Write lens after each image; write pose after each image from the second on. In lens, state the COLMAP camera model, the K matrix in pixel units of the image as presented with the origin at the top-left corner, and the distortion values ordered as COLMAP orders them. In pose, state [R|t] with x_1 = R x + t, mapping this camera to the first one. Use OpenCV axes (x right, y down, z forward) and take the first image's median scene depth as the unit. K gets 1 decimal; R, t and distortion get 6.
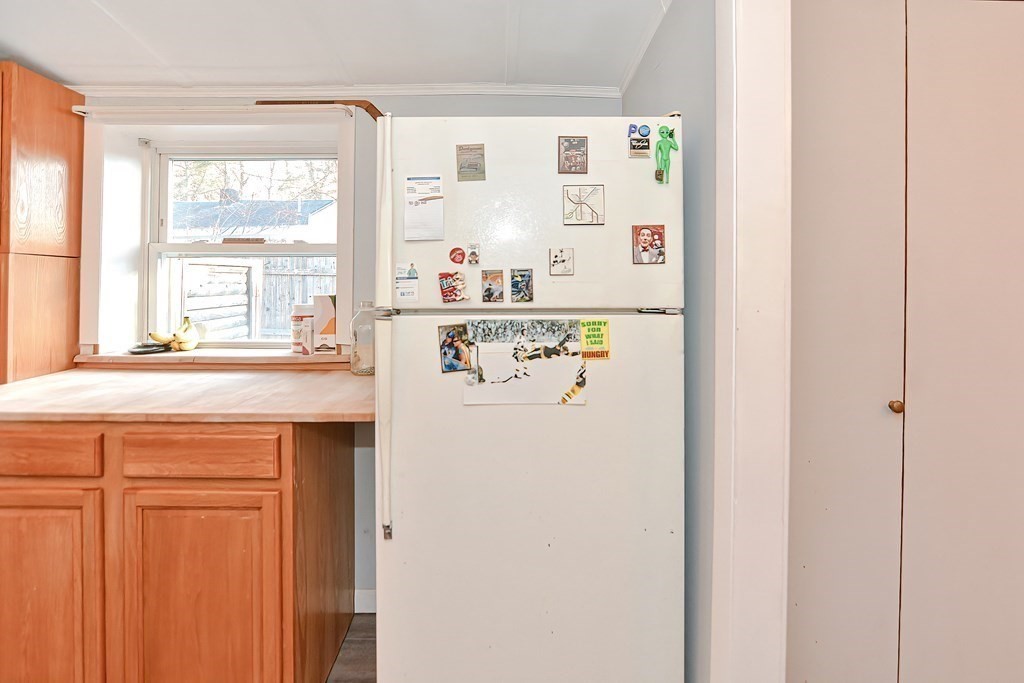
lens RADIAL K [[521.4, 0, 510.6], [0, 521.4, 281.2], [0, 0, 1]] dist [-0.002956, -0.000032]
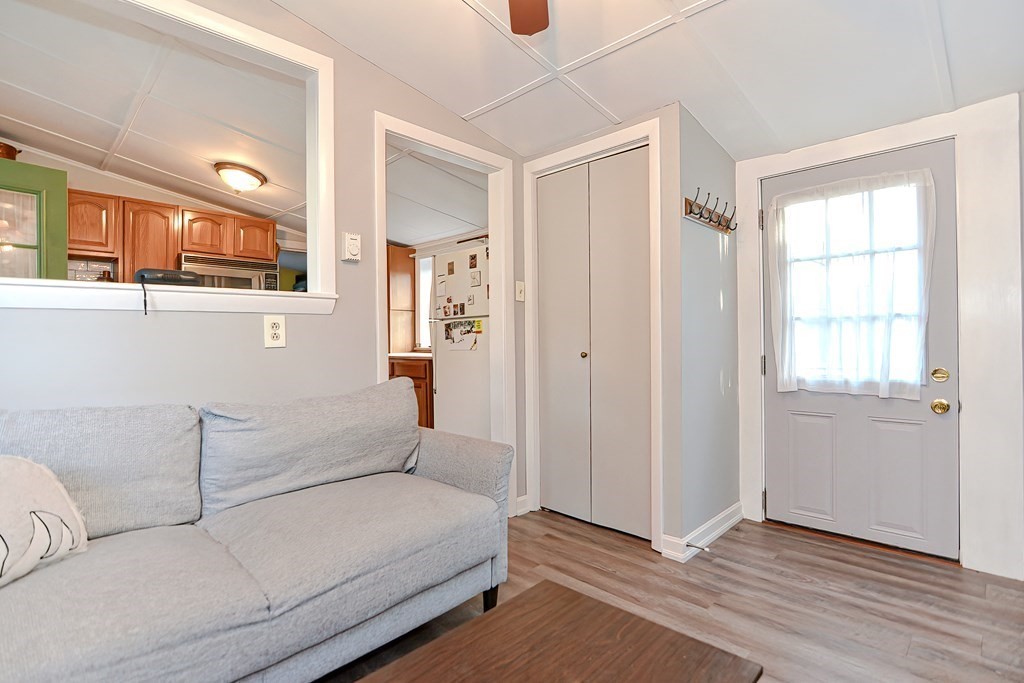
lens RADIAL K [[510.8, 0, 507.1], [0, 510.8, 346.6], [0, 0, 1]] dist [-0.017334, 0.001395]
pose [[0.699250, -0.004430, -0.714864, 2.215558], [0.017190, 0.999796, 0.010619, 0.190195], [0.714671, -0.019713, 0.699183, -0.802453]]
